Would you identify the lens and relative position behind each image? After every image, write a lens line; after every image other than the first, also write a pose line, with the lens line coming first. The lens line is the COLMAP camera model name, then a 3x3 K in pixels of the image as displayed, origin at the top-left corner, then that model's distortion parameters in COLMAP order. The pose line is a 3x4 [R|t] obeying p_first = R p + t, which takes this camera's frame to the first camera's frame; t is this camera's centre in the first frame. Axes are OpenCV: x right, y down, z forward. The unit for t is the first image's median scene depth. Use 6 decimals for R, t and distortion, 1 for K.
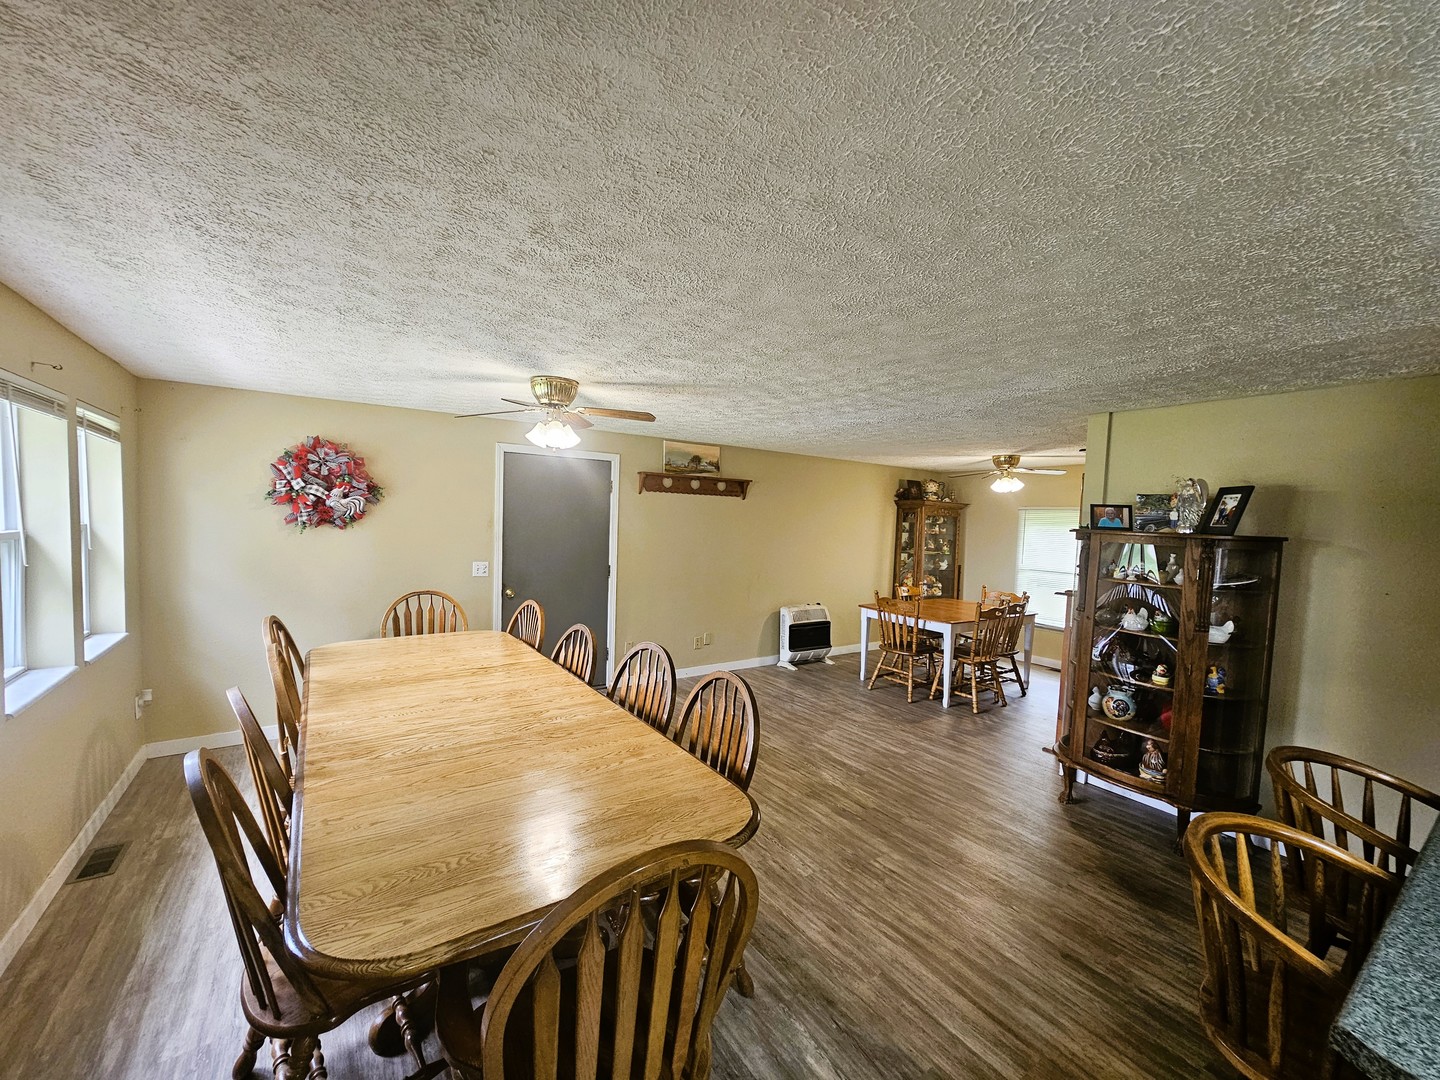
lens RADIAL K [[586.8, 0, 725.9], [0, 586.8, 543.2], [0, 0, 1]] dist [-0.000629, 0.000677]
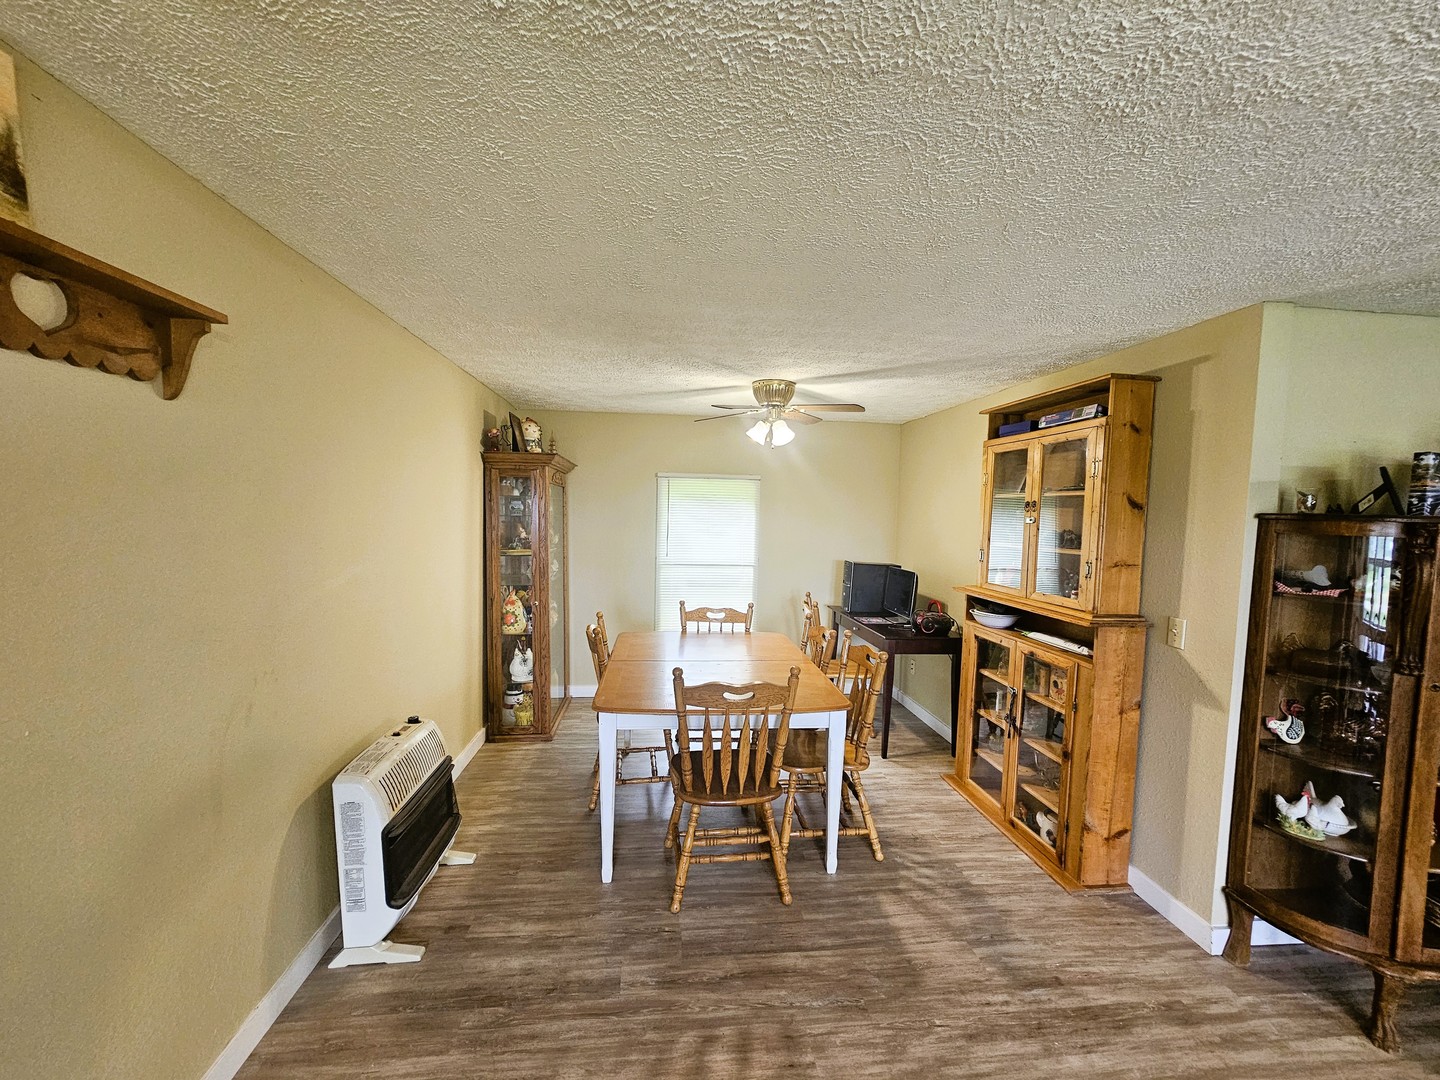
lens RADIAL K [[586.8, 0, 722.0], [0, 586.8, 549.2], [0, 0, 1]] dist [-0.000629, 0.000677]
pose [[0.480303, -0.083612, 0.873108, -0.082903], [0.029483, 0.996422, 0.079202, -0.036102], [-0.876607, -0.012299, 0.481050, 0.873338]]
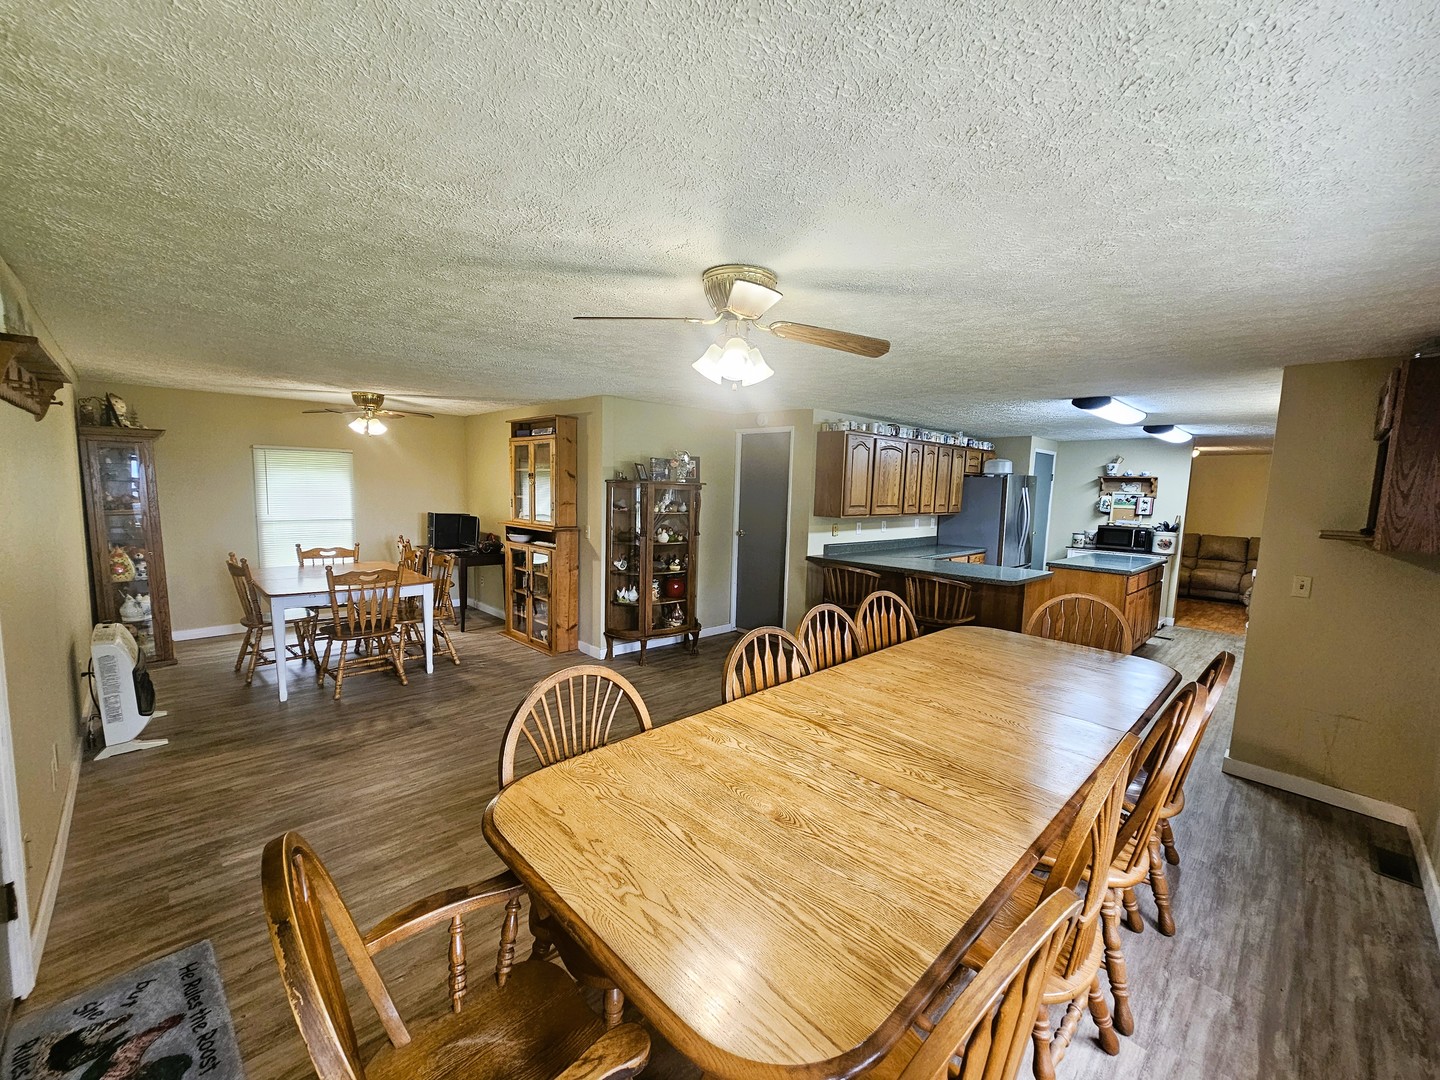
lens RADIAL K [[586.8, 0, 723.6], [0, 586.8, 546.1], [0, 0, 1]] dist [-0.000629, 0.000677]
pose [[-0.168545, -0.143084, 0.975254, -0.596760], [0.009870, 0.989114, 0.146823, -0.051154], [-0.985645, 0.034372, -0.165298, 0.712233]]
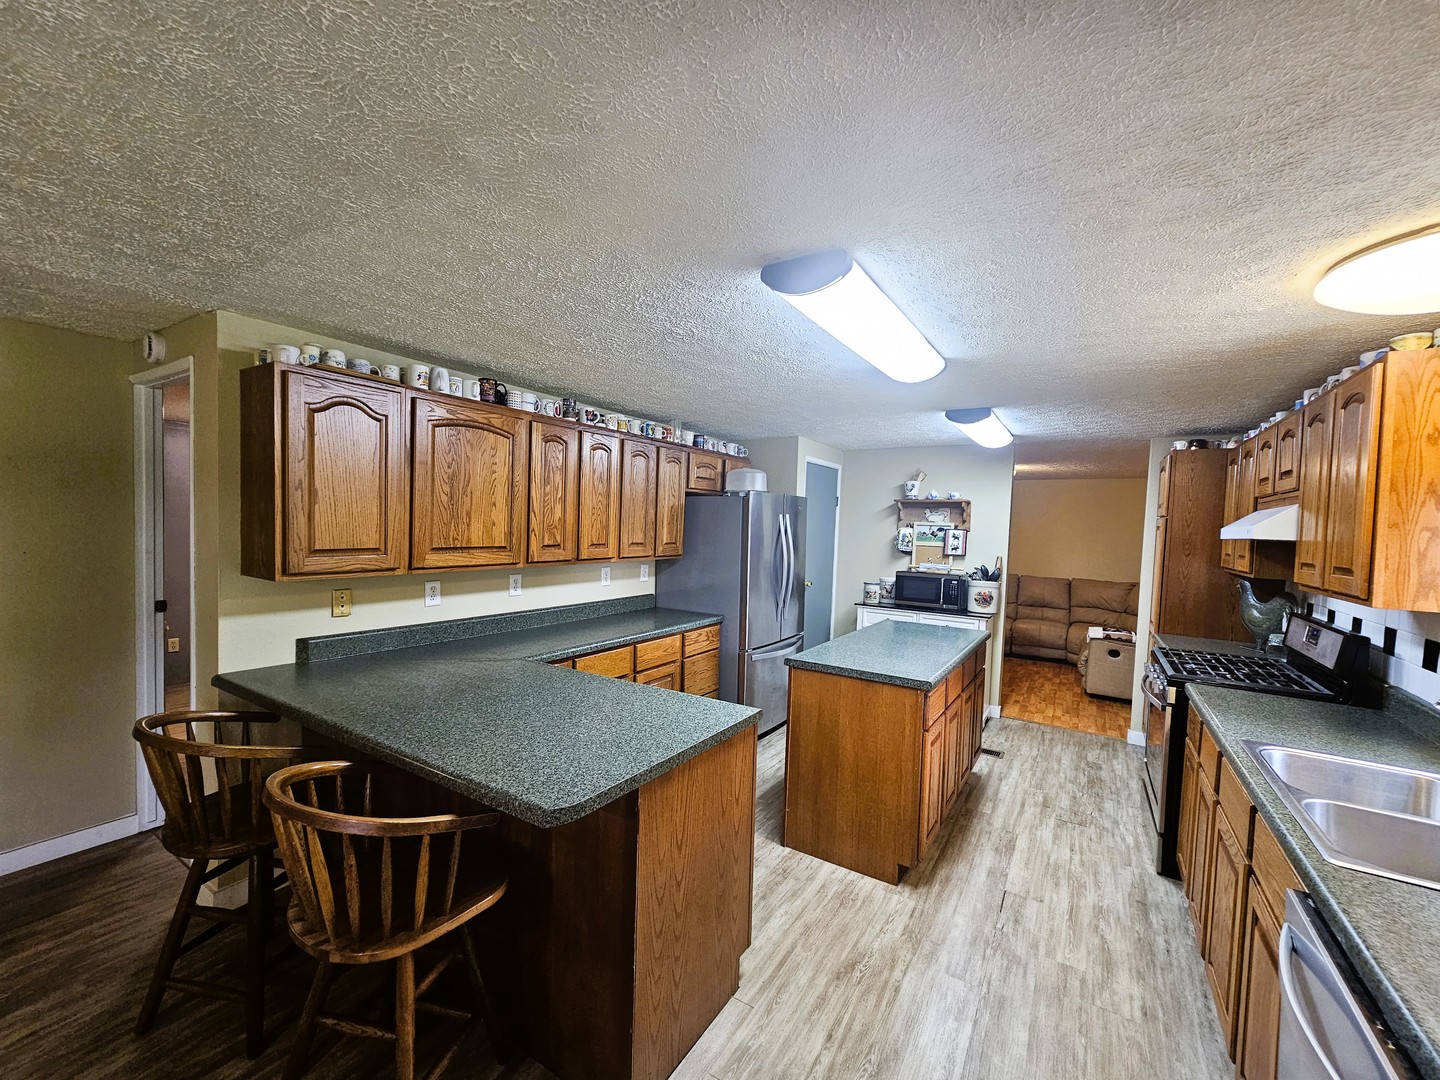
lens RADIAL K [[586.8, 0, 722.6], [0, 586.8, 542.3], [0, 0, 1]] dist [-0.000629, 0.000677]
pose [[-0.392635, -0.081486, 0.916078, -0.088082], [-0.006397, 0.996285, 0.085878, -0.008367], [-0.919672, 0.027858, -0.391697, 0.184031]]
